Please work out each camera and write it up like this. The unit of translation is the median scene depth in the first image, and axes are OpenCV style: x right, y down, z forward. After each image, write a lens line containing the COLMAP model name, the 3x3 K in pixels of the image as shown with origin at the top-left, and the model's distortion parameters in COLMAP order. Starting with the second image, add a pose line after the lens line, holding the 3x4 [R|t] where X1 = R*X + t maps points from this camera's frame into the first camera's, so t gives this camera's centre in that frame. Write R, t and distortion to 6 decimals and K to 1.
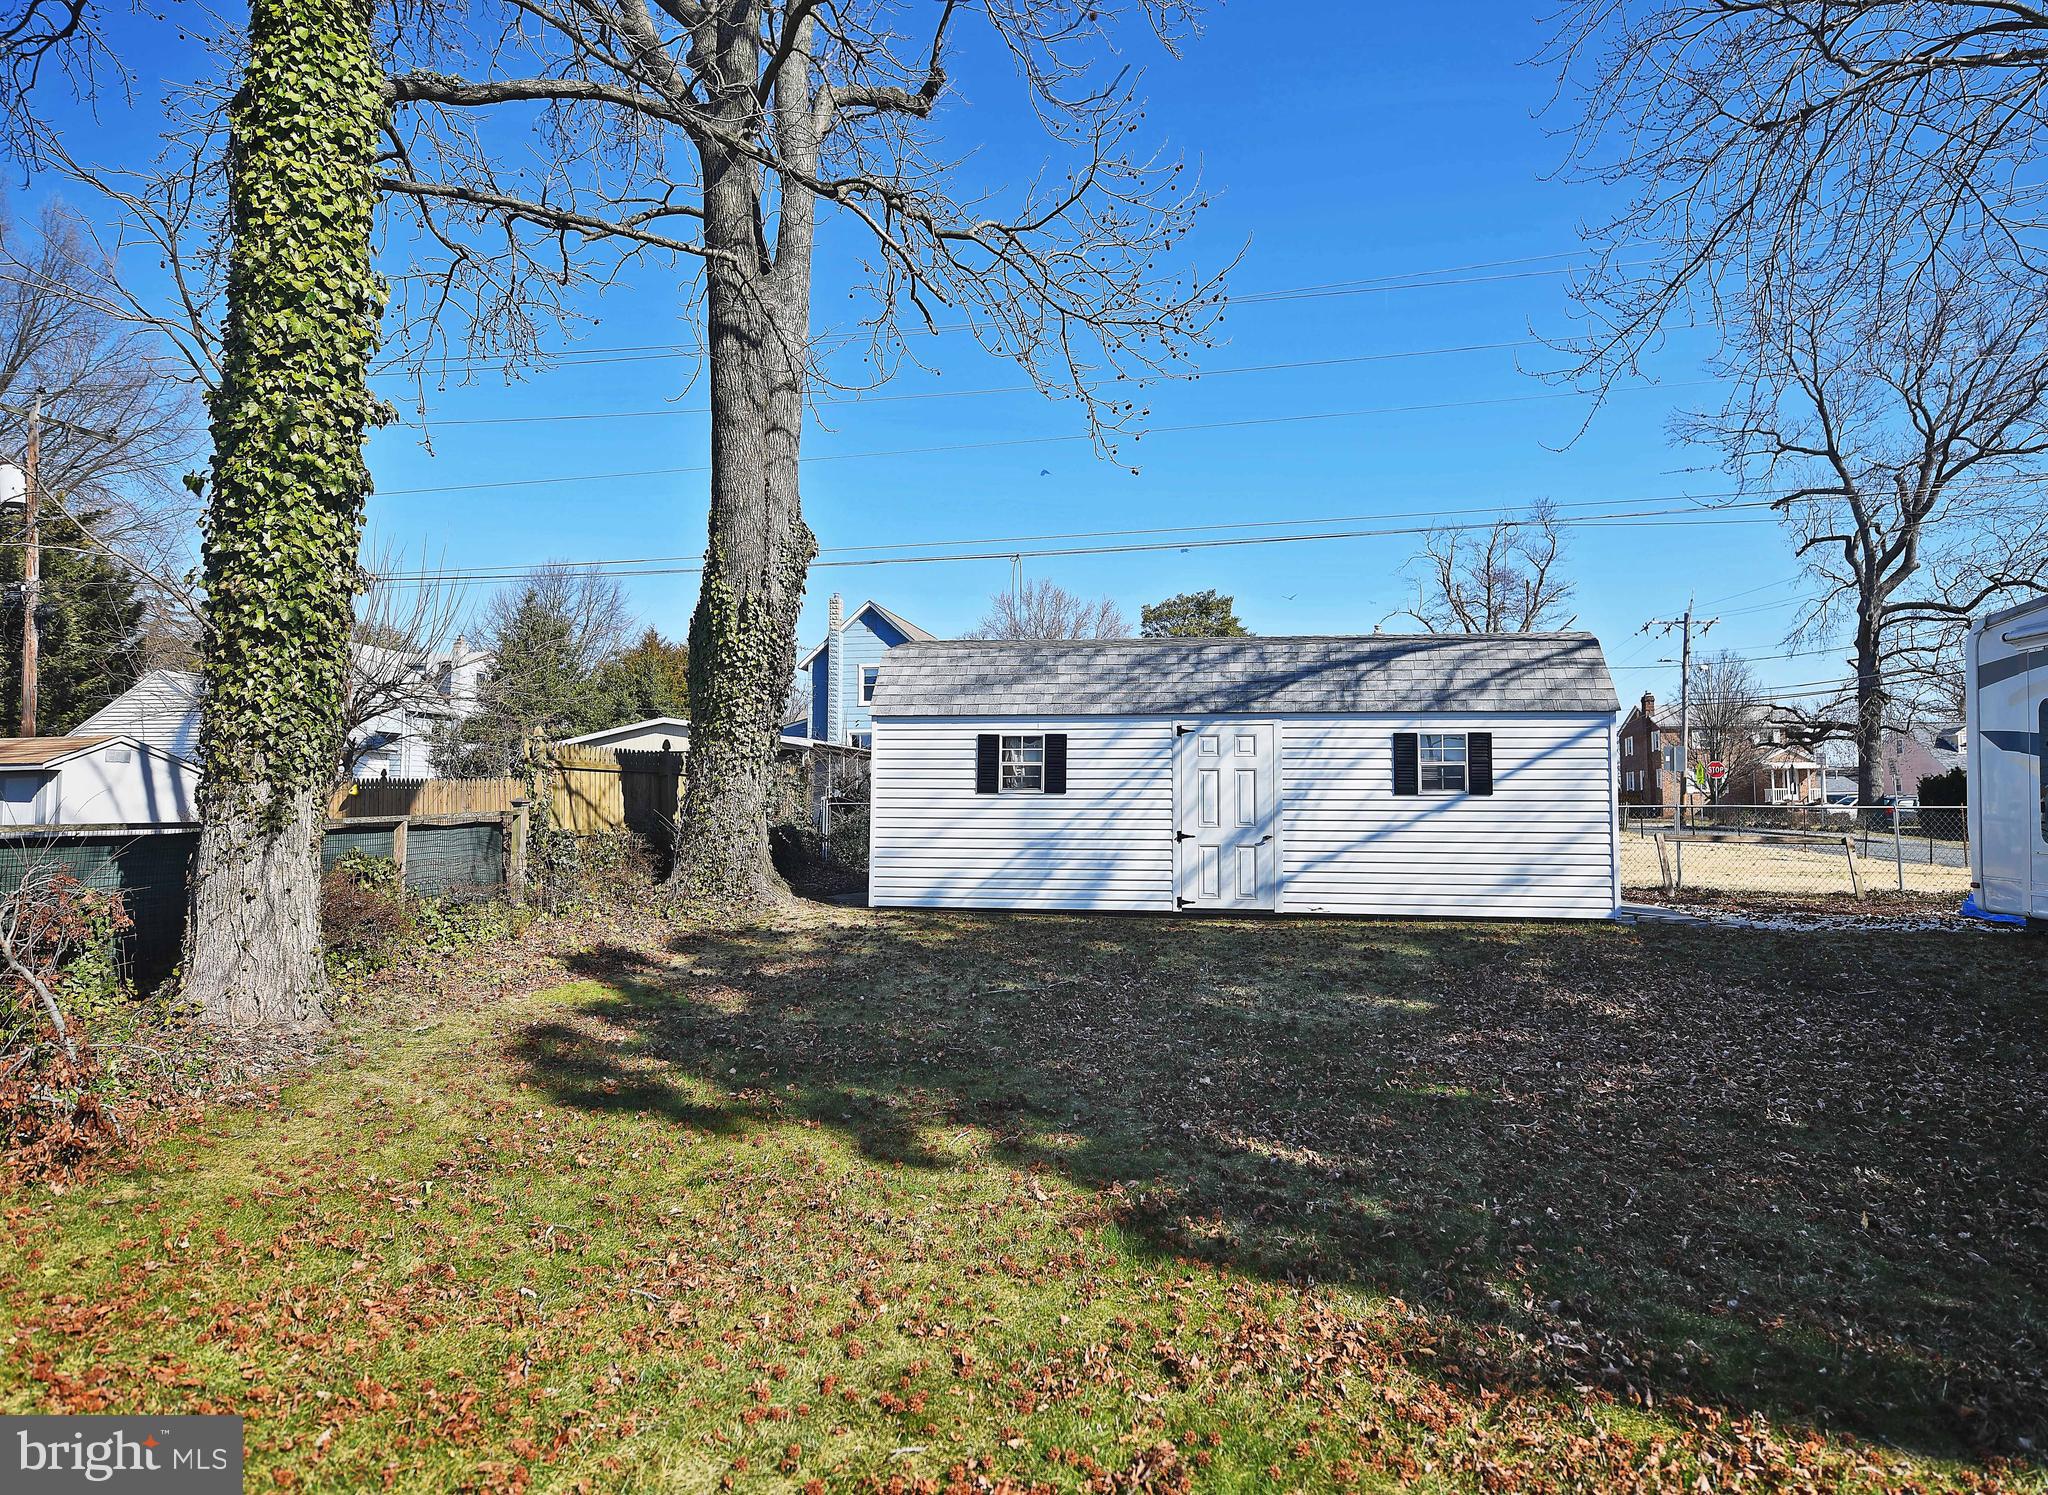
lens RADIAL K [[1113.2, 0, 1025.8], [0, 1113.2, 735.4], [0, 0, 1]] dist [-0.011549, -0.001002]
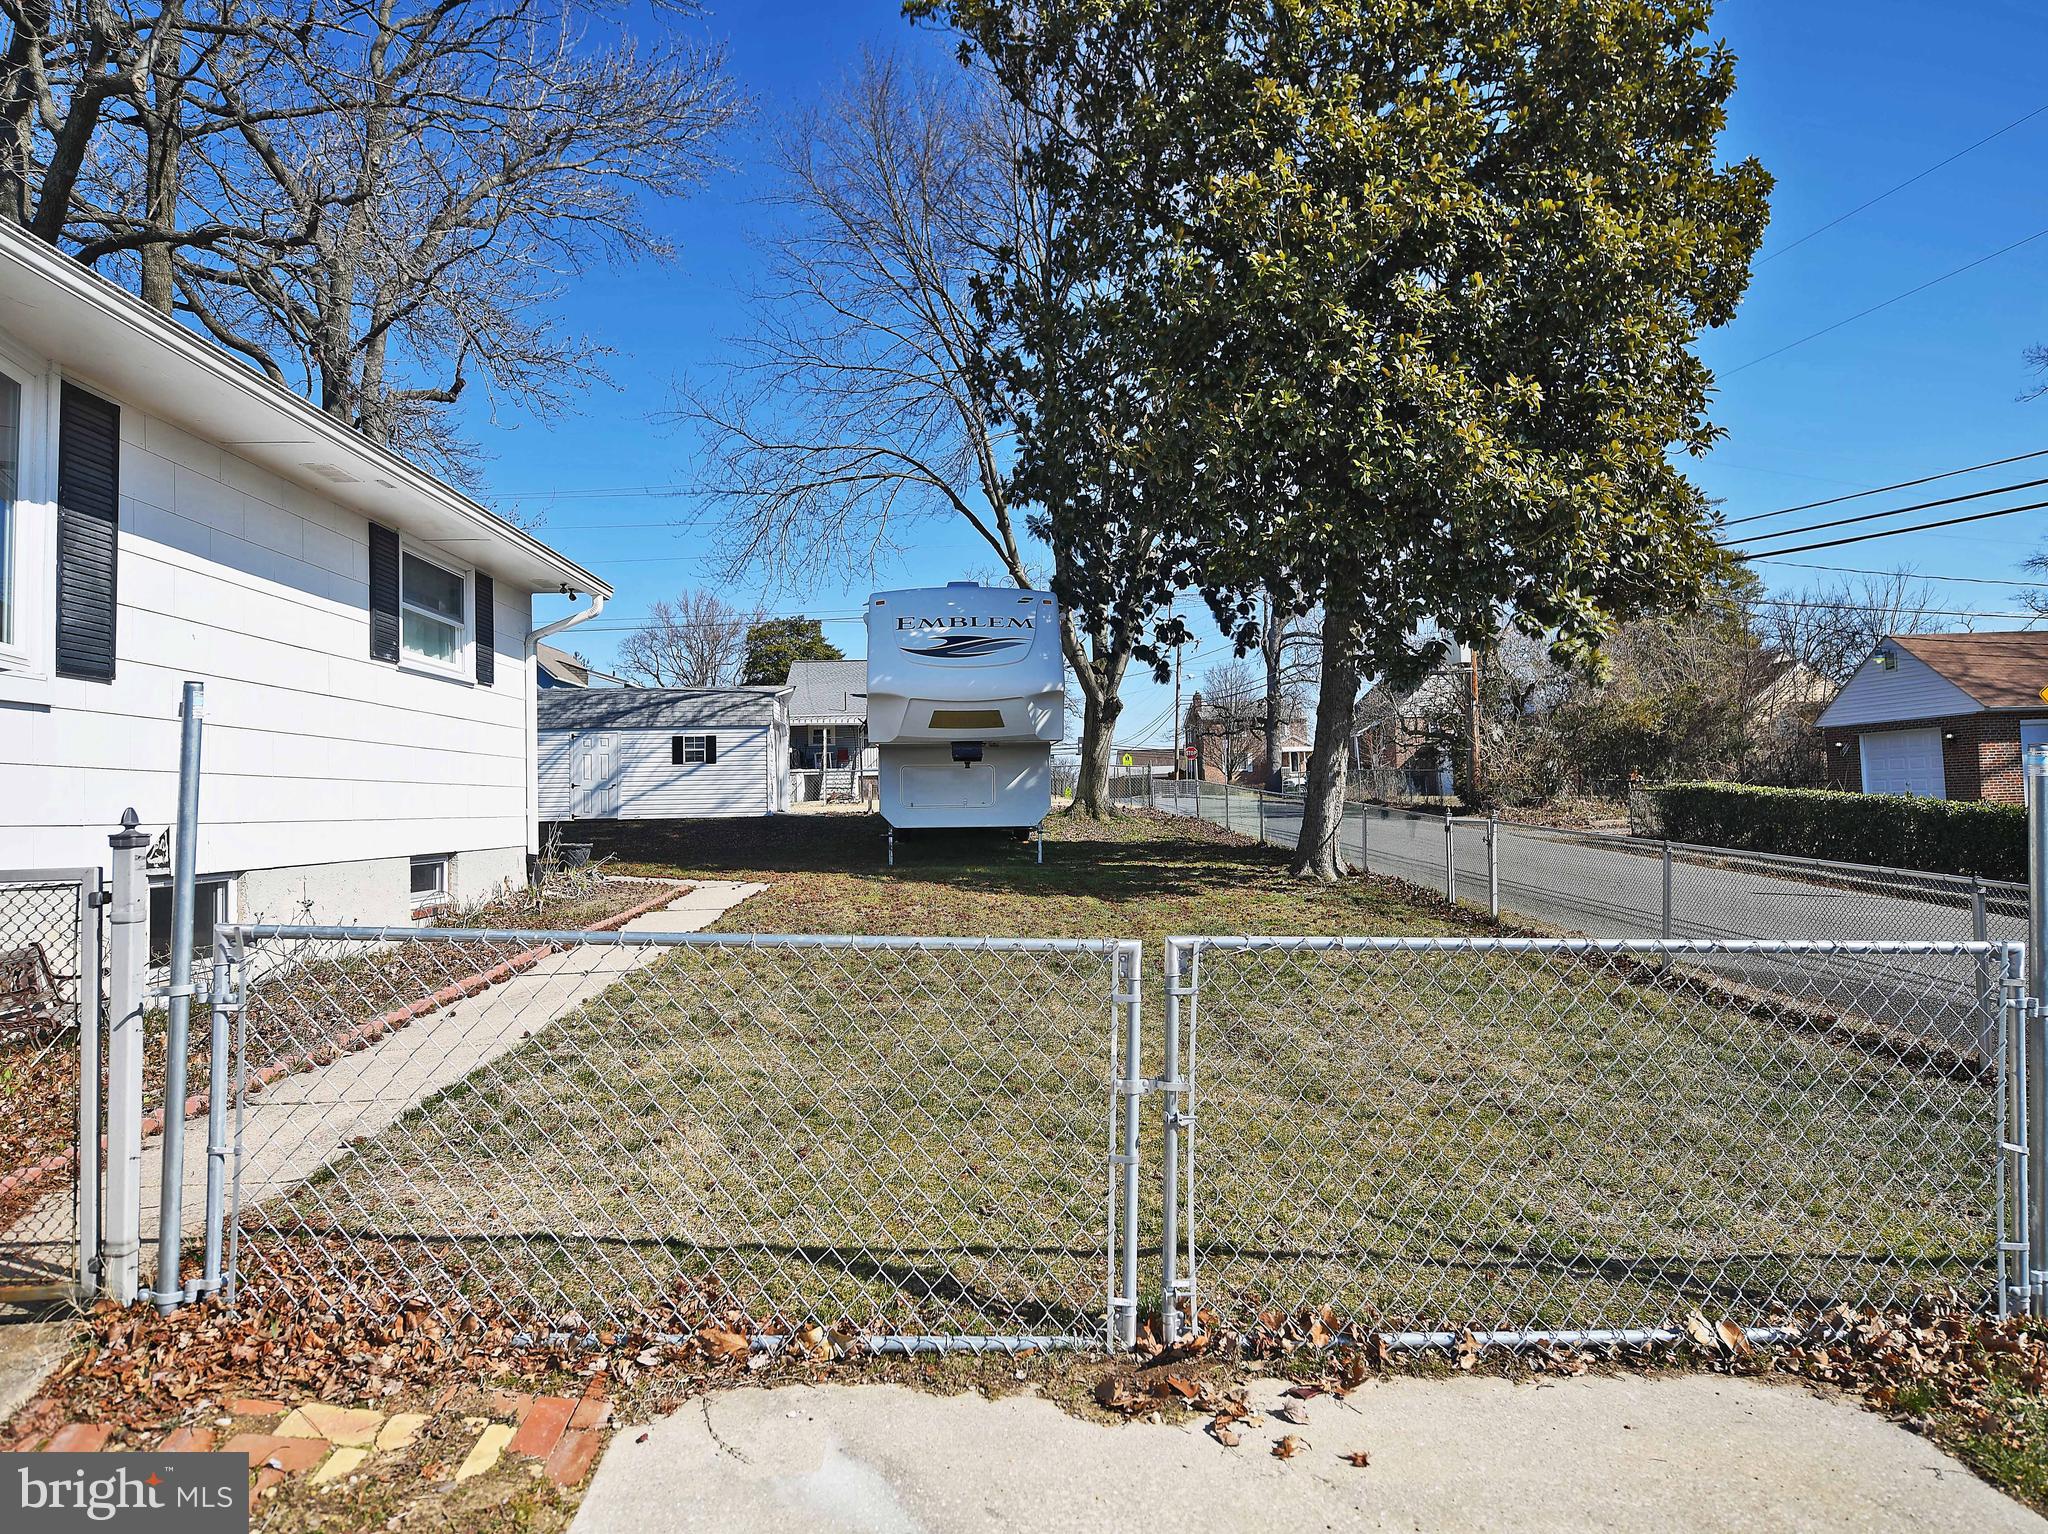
lens RADIAL K [[1150.0, 0, 1029.8], [0, 1150.0, 746.9], [0, 0, 1]] dist [-0.002930, -0.001324]
pose [[0.971111, -0.015955, 0.238094, 0.465554], [0.012172, 0.999775, 0.017348, -0.012022], [-0.238318, -0.013949, 0.971087, -1.353530]]
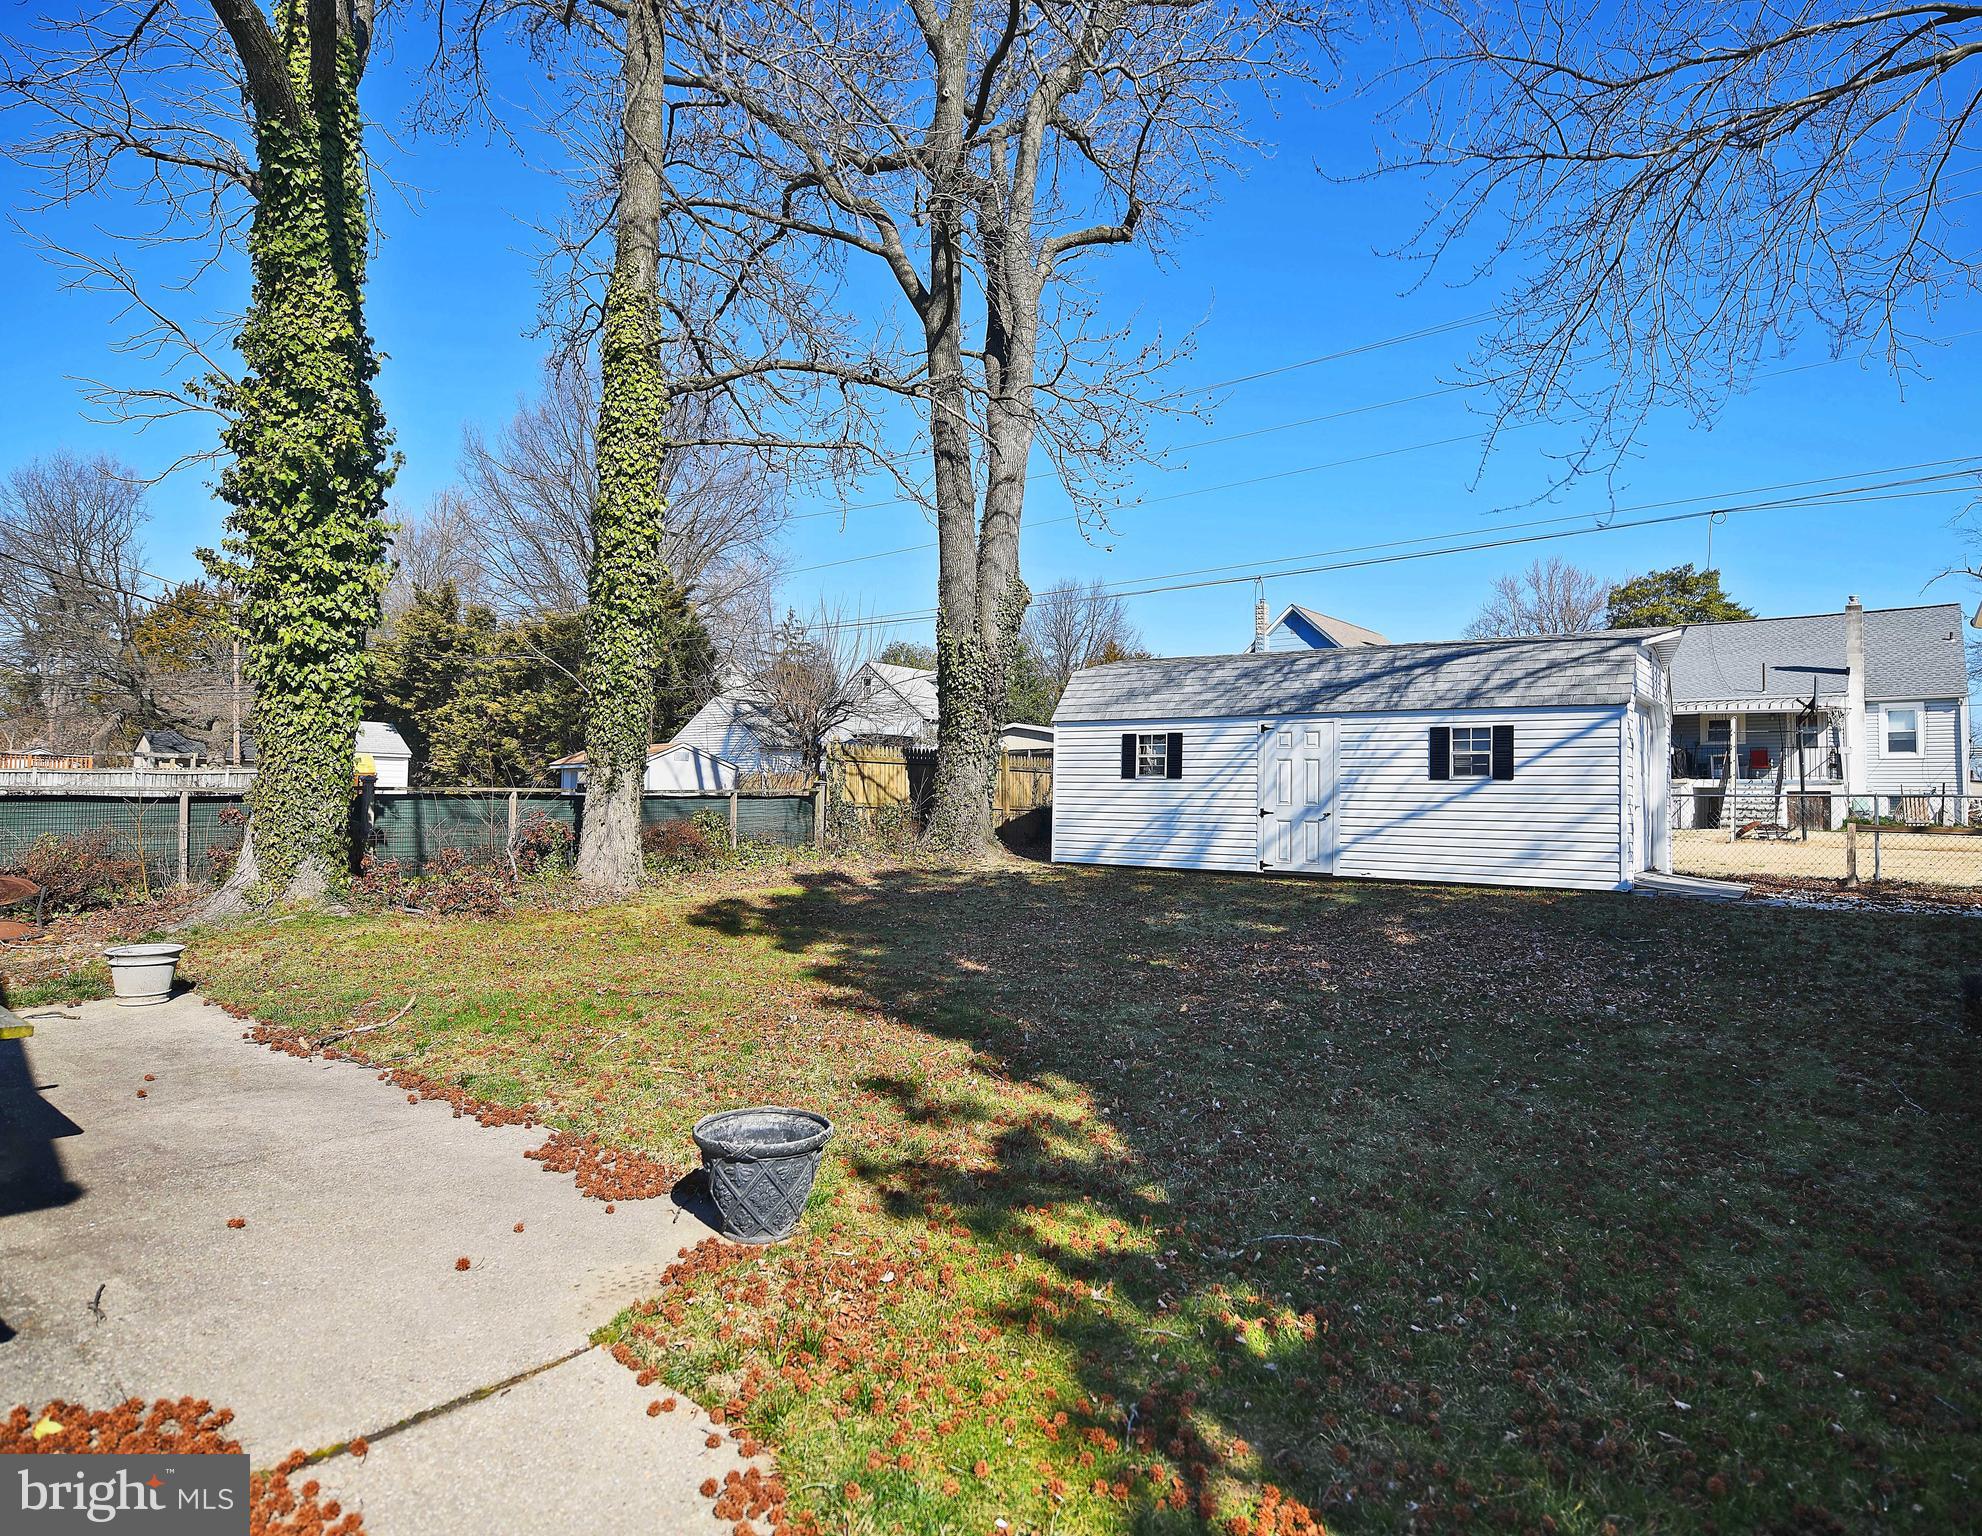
lens RADIAL K [[1141.9, 0, 1053.4], [0, 1141.9, 756.7], [0, 0, 1]] dist [-0.018188, -0.002359]
pose [[0.895167, -0.007596, -0.445666, 0.500418], [0.017187, 0.999699, 0.017483, 0.000946], [0.445400, -0.023310, 0.895028, -0.254411]]
